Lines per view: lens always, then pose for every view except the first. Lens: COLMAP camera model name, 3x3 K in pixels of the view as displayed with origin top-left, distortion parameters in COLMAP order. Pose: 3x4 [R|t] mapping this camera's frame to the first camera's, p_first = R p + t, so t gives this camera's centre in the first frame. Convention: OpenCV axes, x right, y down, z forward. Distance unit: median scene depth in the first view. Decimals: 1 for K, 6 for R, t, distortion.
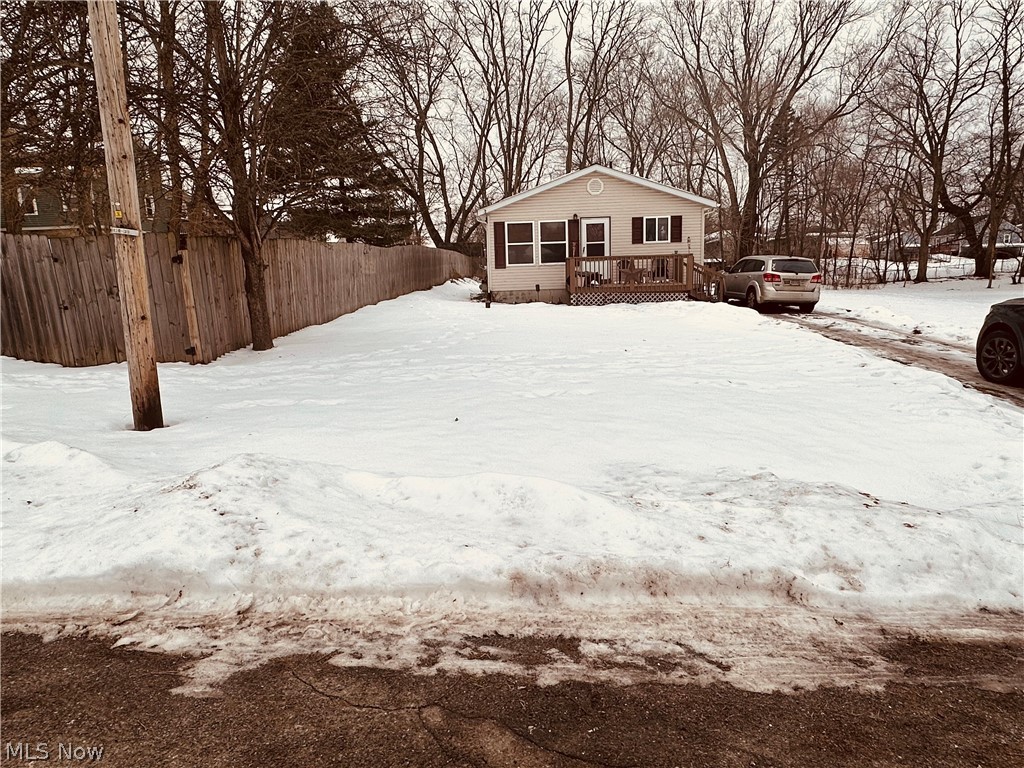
lens RADIAL K [[652.1, 0, 513.2], [0, 652.1, 388.5], [0, 0, 1]] dist [-0.005580, 0.000330]
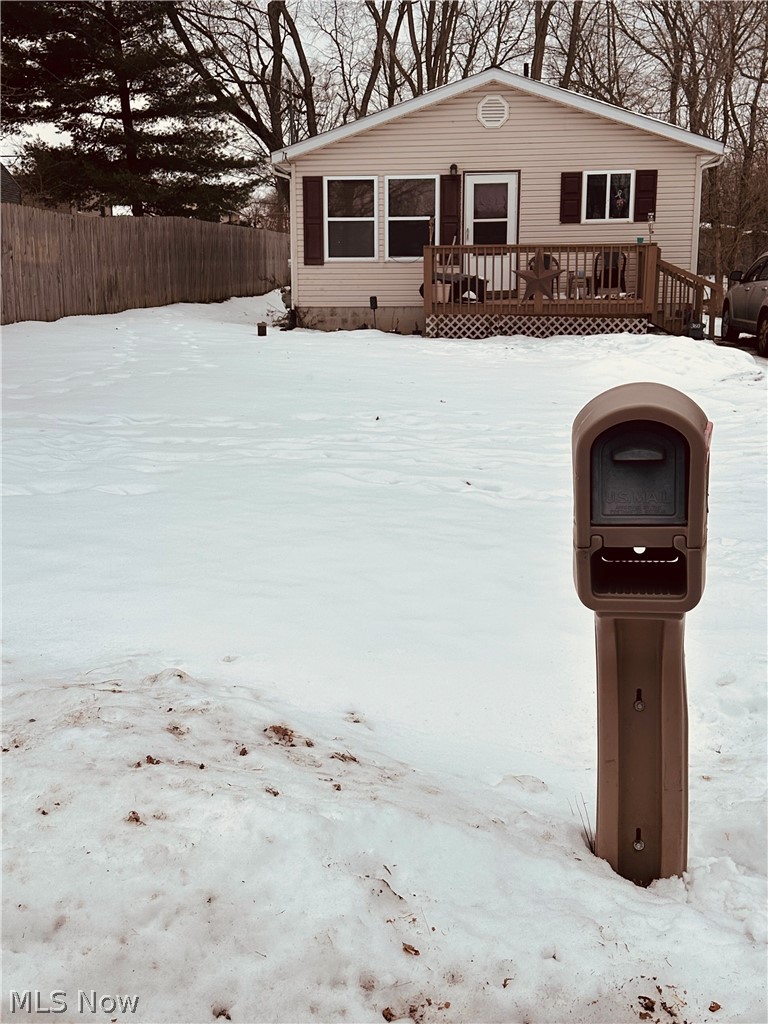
lens RADIAL K [[1161.0, 0, 383.9], [0, 1161.0, 512.4], [0, 0, 1]] dist [0.091852, 0.000000]
pose [[0.995729, 0.043888, -0.081230, 0.128256], [-0.042391, 0.998900, 0.020070, -0.001239], [0.082022, -0.016541, 0.996493, 0.040833]]
